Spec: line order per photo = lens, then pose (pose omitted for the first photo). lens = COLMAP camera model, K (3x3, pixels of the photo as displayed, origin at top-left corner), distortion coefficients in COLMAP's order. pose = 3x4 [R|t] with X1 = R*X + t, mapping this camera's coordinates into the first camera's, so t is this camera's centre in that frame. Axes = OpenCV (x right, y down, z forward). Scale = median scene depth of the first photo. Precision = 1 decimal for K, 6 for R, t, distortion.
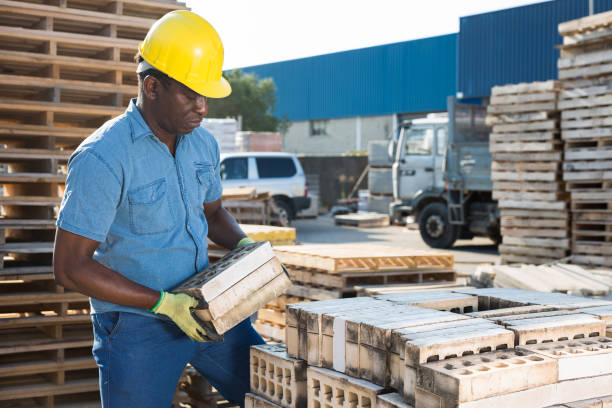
lens RADIAL K [[1144.7, 0, 306.0], [0, 1144.7, 204.0], [0, 0, 1]] dist [-0.010743, 0.102711]
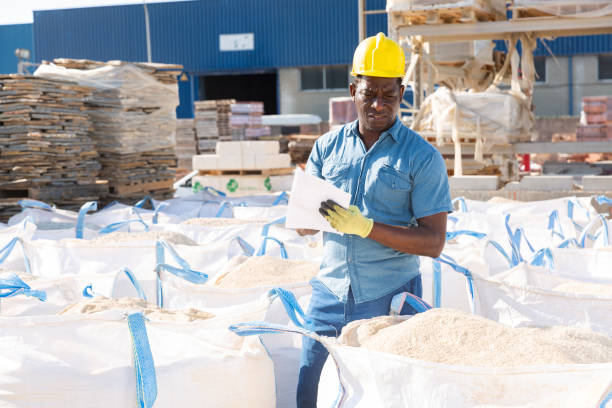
lens RADIAL K [[1144.7, 0, 306.0], [0, 1144.7, 204.0], [0, 0, 1]] dist [-0.010743, 0.102711]
pose [[0.908444, -0.041274, 0.415964, -0.887553], [0.020712, 0.998336, 0.053825, -0.033492], [-0.417494, -0.040281, 0.907787, -2.185869]]
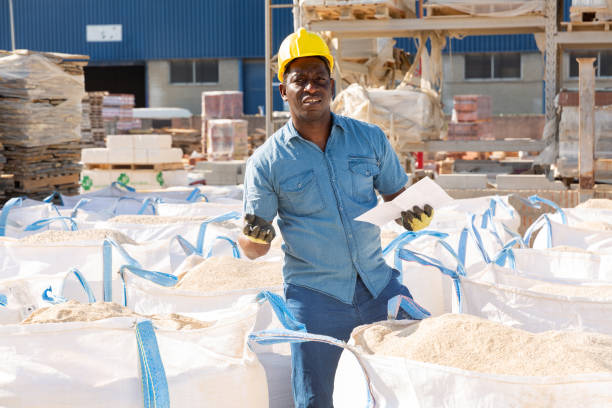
lens RADIAL K [[1144.7, 0, 306.0], [0, 1144.7, 204.0], [0, 0, 1]] dist [-0.010743, 0.102711]
pose [[0.852425, -0.037656, 0.521491, -0.912783], [0.007219, 0.998156, 0.060276, -0.034760], [-0.522799, -0.047617, 0.851125, -2.157562]]
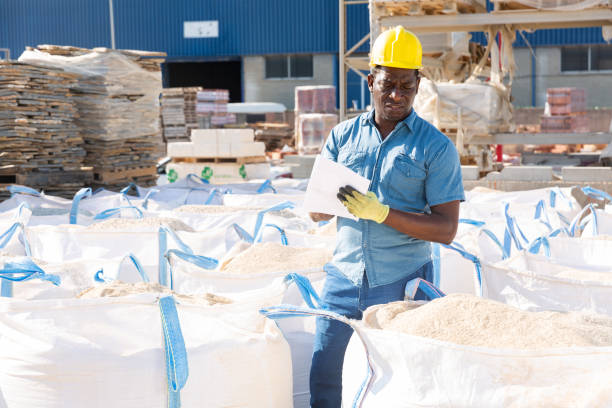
lens RADIAL K [[1144.7, 0, 306.0], [0, 1144.7, 204.0], [0, 0, 1]] dist [-0.010743, 0.102711]
pose [[0.893919, -0.038414, 0.446579, -0.905366], [0.010695, 0.997865, 0.064428, -0.033921], [-0.448101, -0.052817, 0.892421, -2.186296]]
